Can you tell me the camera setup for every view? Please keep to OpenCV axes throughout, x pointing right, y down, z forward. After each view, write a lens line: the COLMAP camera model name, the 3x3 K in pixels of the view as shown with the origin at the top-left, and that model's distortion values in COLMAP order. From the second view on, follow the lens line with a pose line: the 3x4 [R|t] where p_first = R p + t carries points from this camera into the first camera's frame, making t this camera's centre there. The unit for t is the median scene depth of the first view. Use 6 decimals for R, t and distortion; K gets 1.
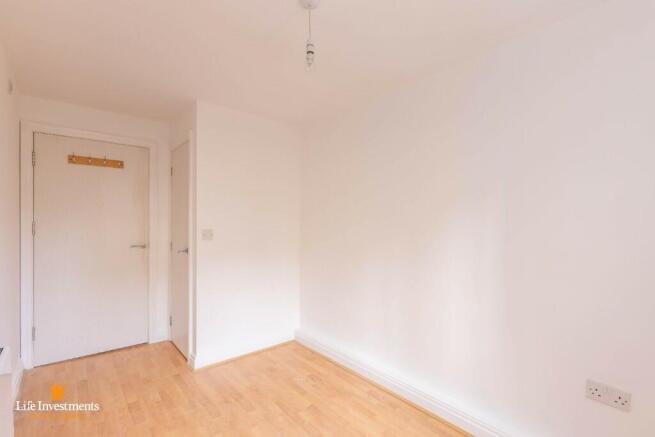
lens RADIAL K [[302.4, 0, 331.0], [0, 302.4, 220.5], [0, 0, 1]] dist [0.006445, 0.000243]
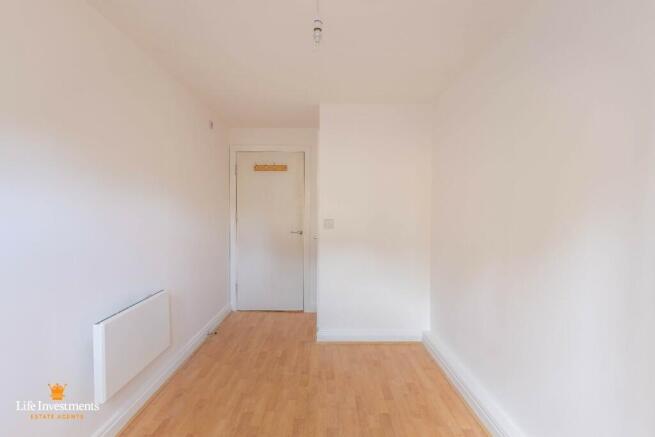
lens RADIAL K [[302.4, 0, 330.3], [0, 302.4, 218.9], [0, 0, 1]] dist [0.006445, 0.000243]
pose [[0.762000, 0.010946, -0.647485, 0.326983], [0.005943, 0.999697, 0.023894, 0.001089], [0.647550, -0.022055, 0.761704, 0.173989]]
